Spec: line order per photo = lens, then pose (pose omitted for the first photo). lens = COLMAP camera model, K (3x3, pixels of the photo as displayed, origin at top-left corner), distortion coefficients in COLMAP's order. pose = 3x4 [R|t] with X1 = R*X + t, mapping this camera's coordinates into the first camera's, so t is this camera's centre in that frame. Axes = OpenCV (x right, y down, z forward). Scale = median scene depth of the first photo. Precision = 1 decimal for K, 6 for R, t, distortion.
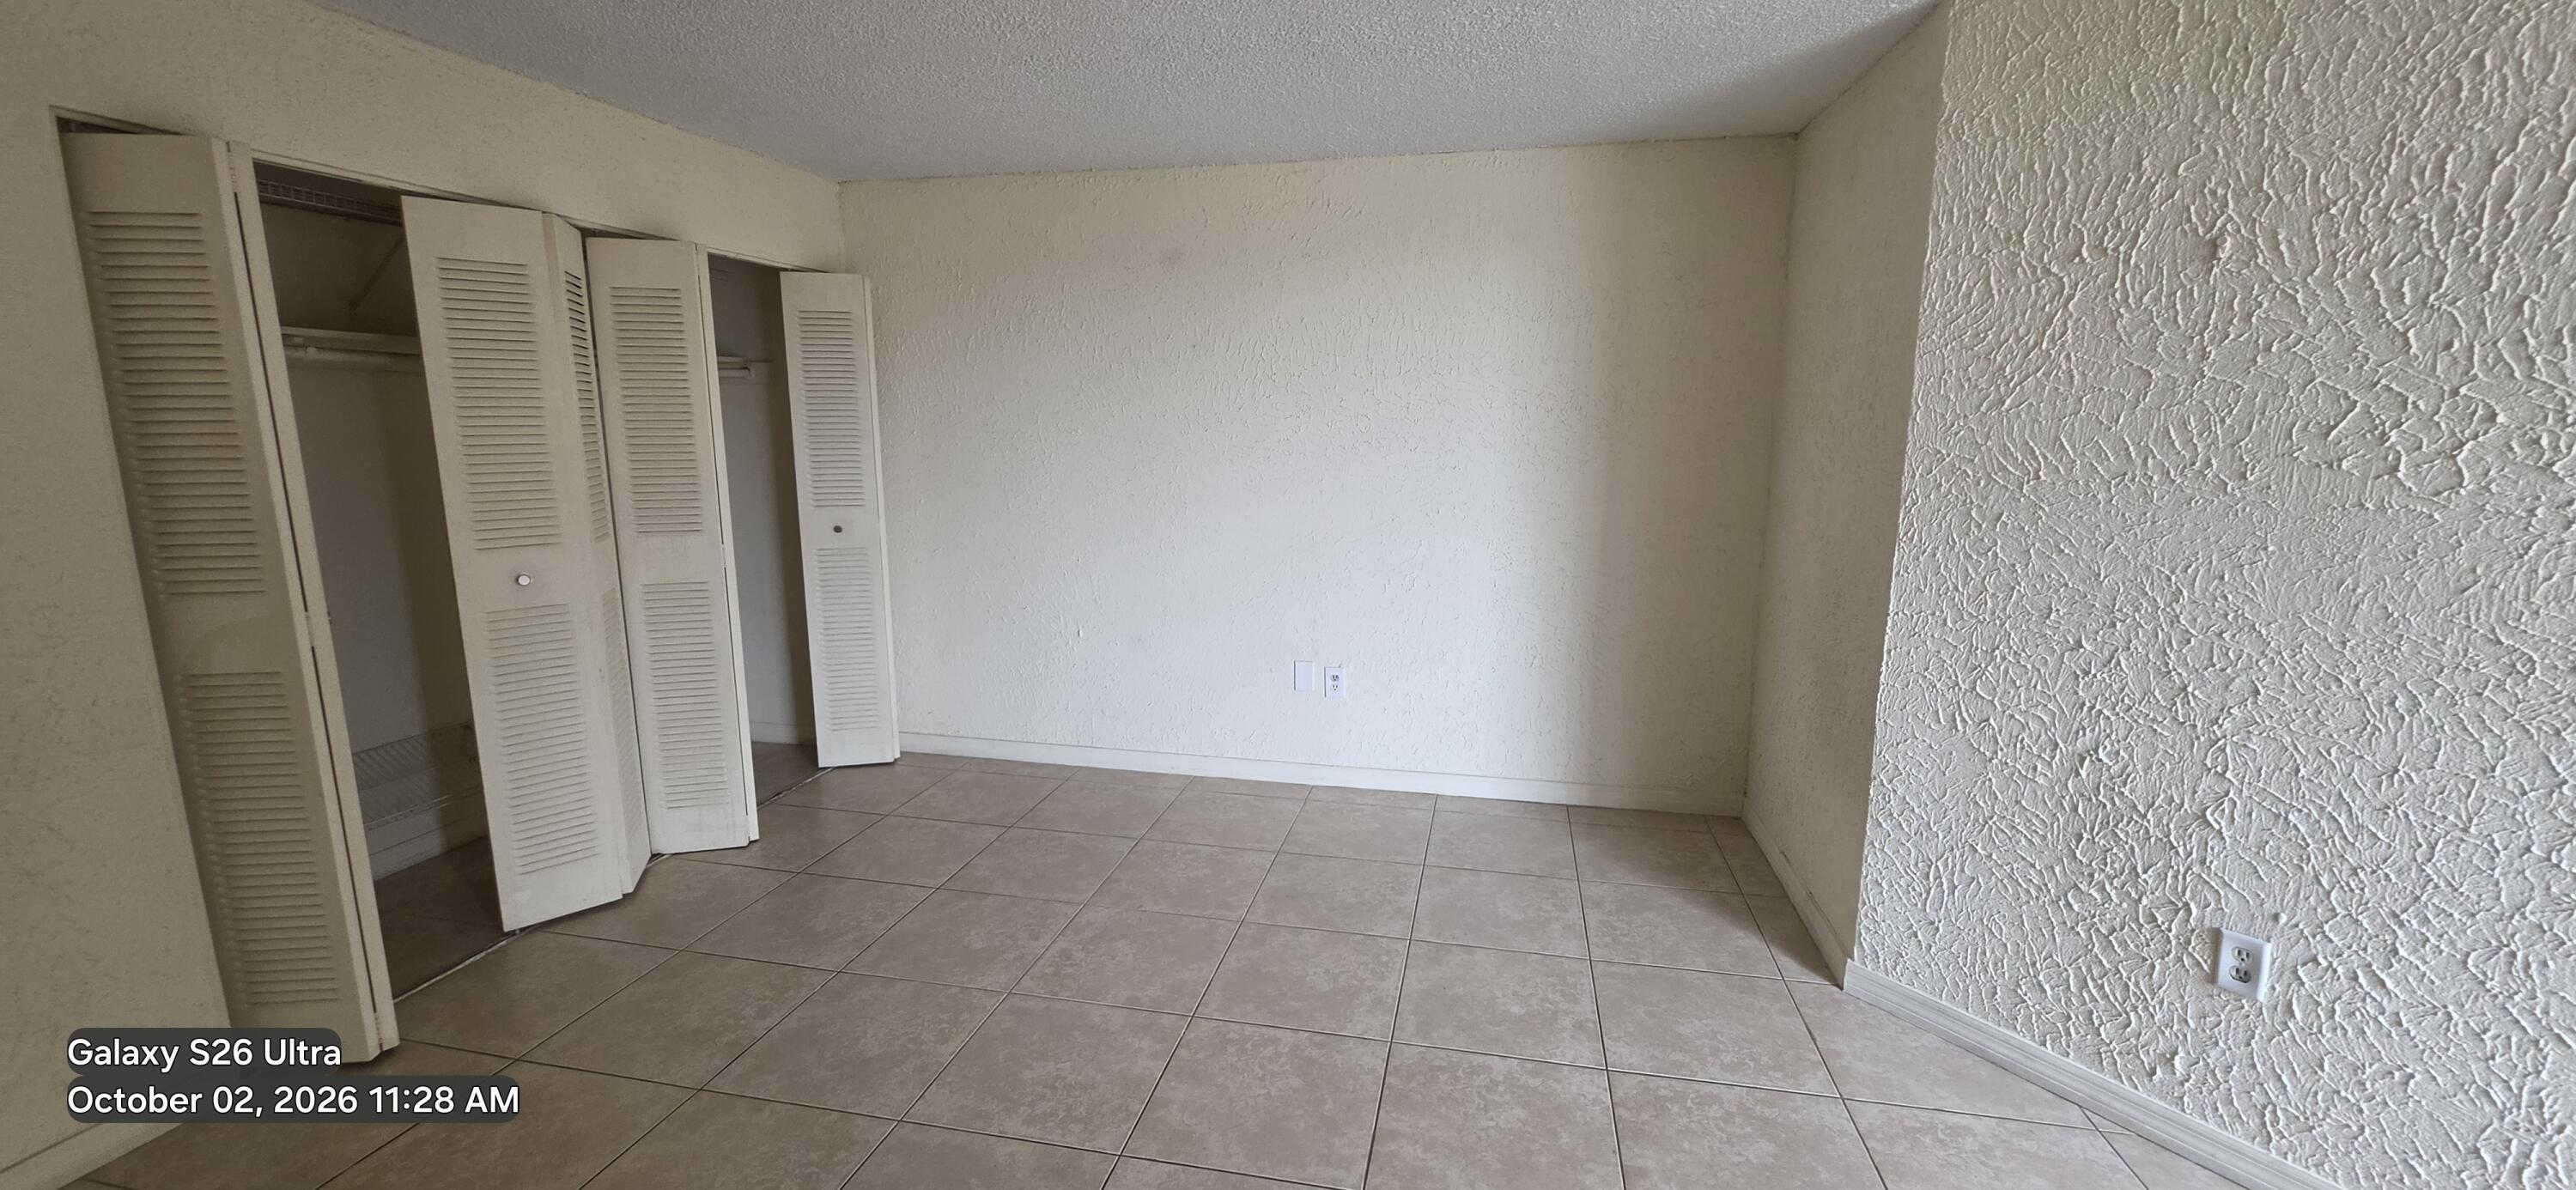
lens RADIAL K [[1029.4, 0, 1288.0], [0, 1029.4, 595.0], [0, 0, 1]] dist [-0.000028, 0.000126]
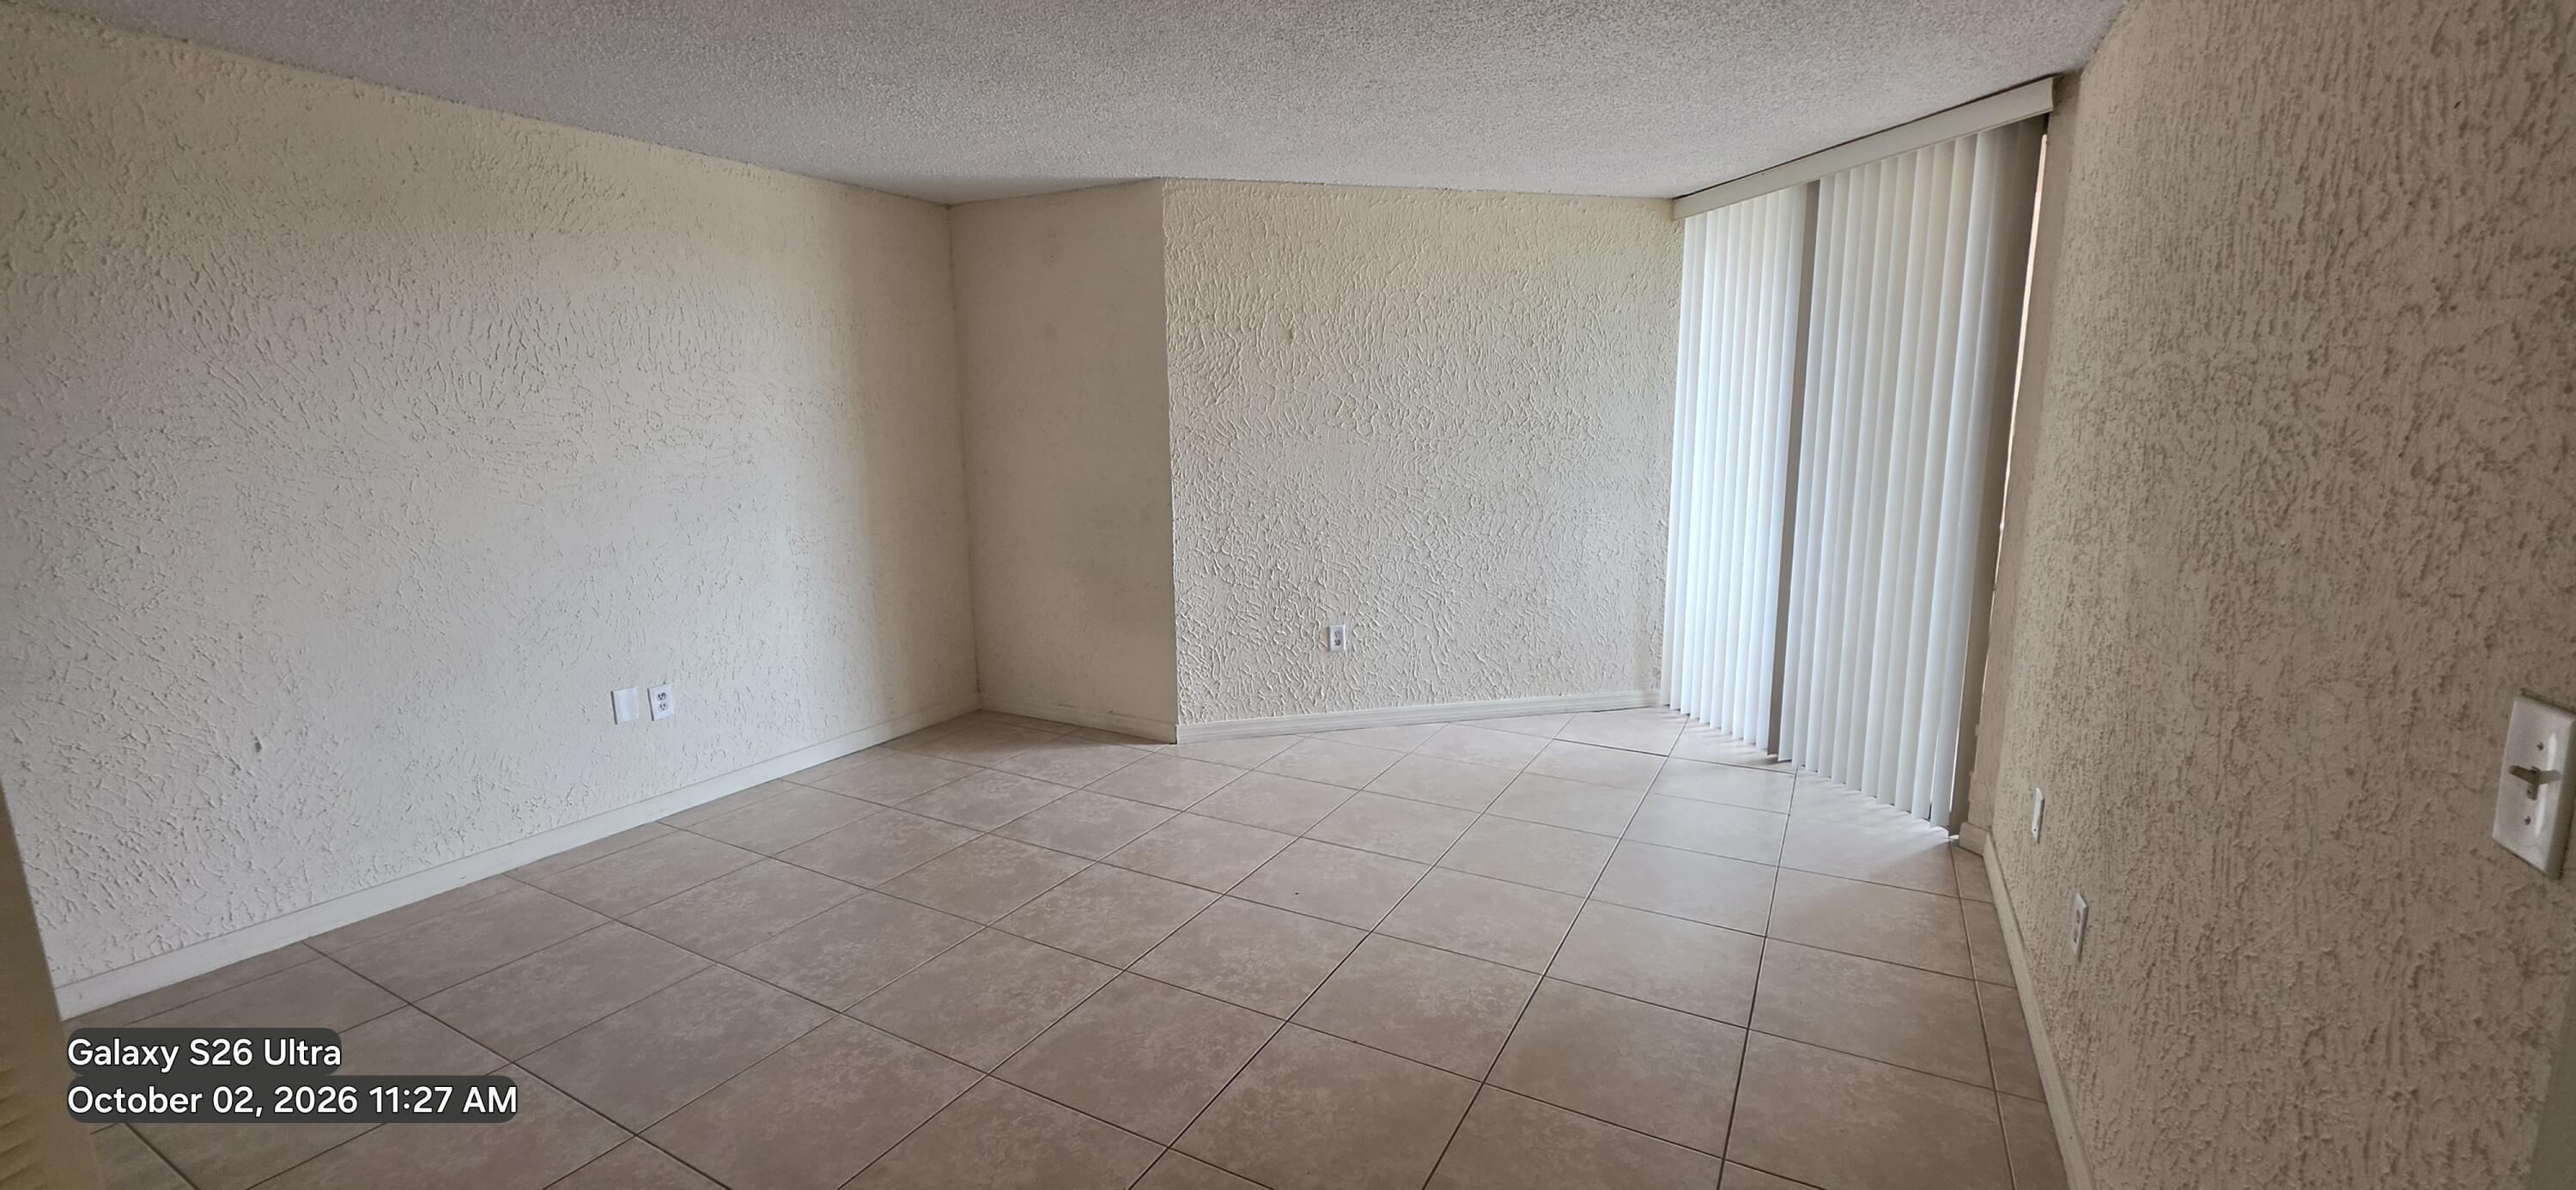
lens RADIAL K [[1029.4, 0, 1288.0], [0, 1029.4, 595.0], [0, 0, 1]] dist [-0.000028, 0.000126]
pose [[0.292920, -0.174315, 0.940113, -1.065938], [0.172738, 0.976710, 0.127279, -0.048310], [-0.940404, 0.125111, 0.316209, 0.276811]]
